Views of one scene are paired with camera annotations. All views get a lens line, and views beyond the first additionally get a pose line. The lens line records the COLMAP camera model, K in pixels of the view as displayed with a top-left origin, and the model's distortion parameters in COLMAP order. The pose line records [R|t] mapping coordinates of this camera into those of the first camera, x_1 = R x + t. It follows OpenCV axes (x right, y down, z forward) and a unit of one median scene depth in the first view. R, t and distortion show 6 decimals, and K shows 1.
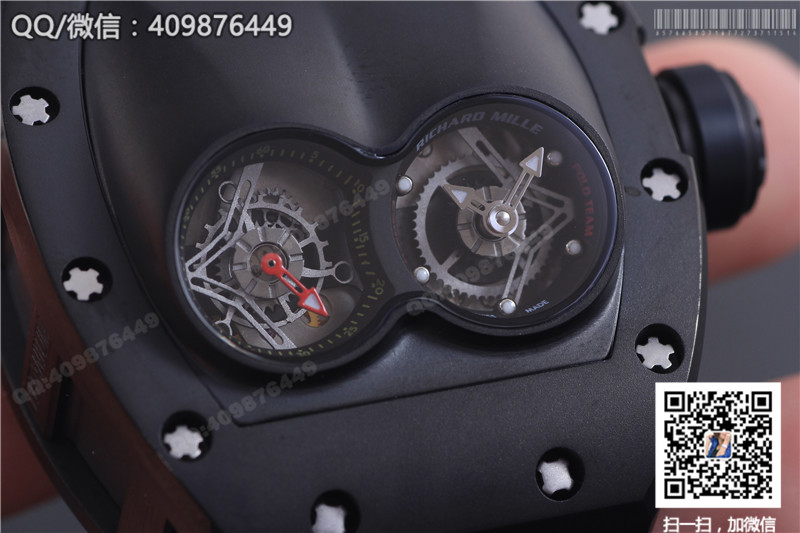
lens RADIAL K [[4605.8, 0, 396.5], [0, 4605.8, 268.3], [0, 0, 1]] dist [0.348294, 0.000000]
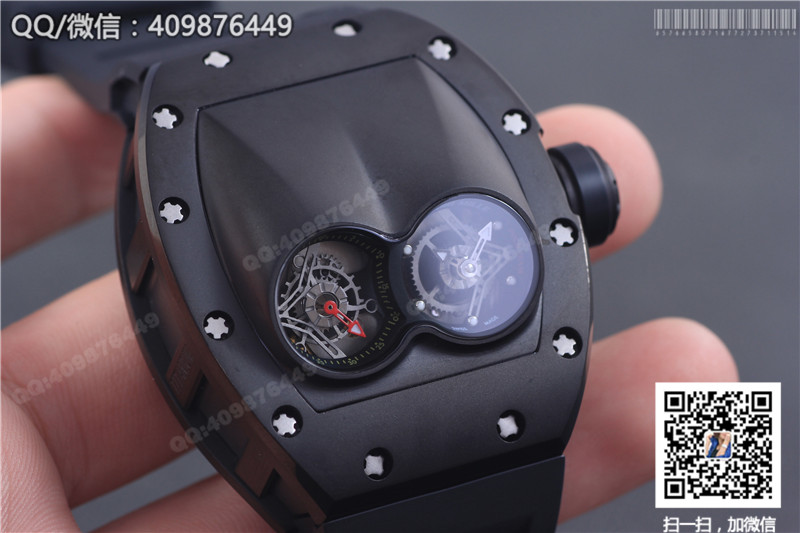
lens RADIAL K [[4605.8, 0, 401.5], [0, 4605.8, 265.2], [0, 0, 1]] dist [0.348294, 0.000000]
pose [[0.994468, -0.047287, 0.093795, -0.151517], [0.033876, 0.989608, 0.139744, -0.238040], [-0.099428, -0.135794, 0.985735, -0.584923]]
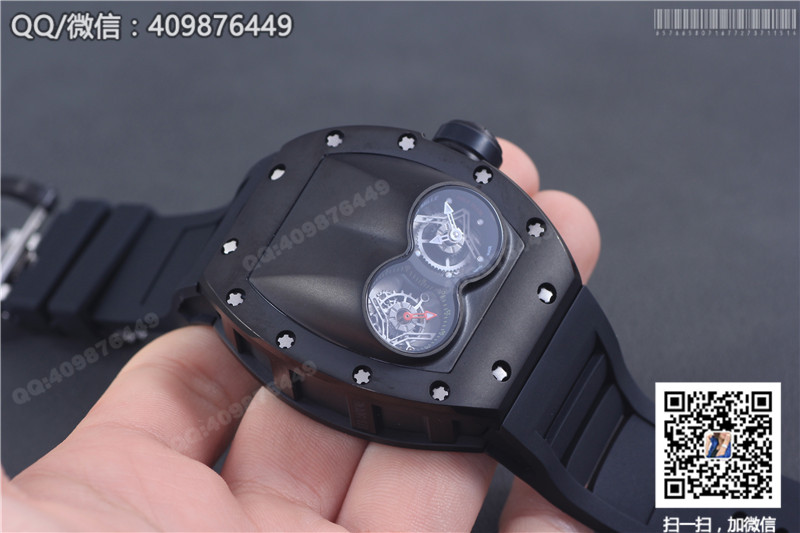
lens RADIAL K [[4605.8, 0, 400.4], [0, 4605.8, 266.0], [0, 0, 1]] dist [0.348294, 0.000000]
pose [[0.690428, -0.704475, 0.164390, -0.404220], [0.680805, 0.709601, 0.181580, -0.456325], [-0.244570, -0.013451, 0.969538, -1.326710]]
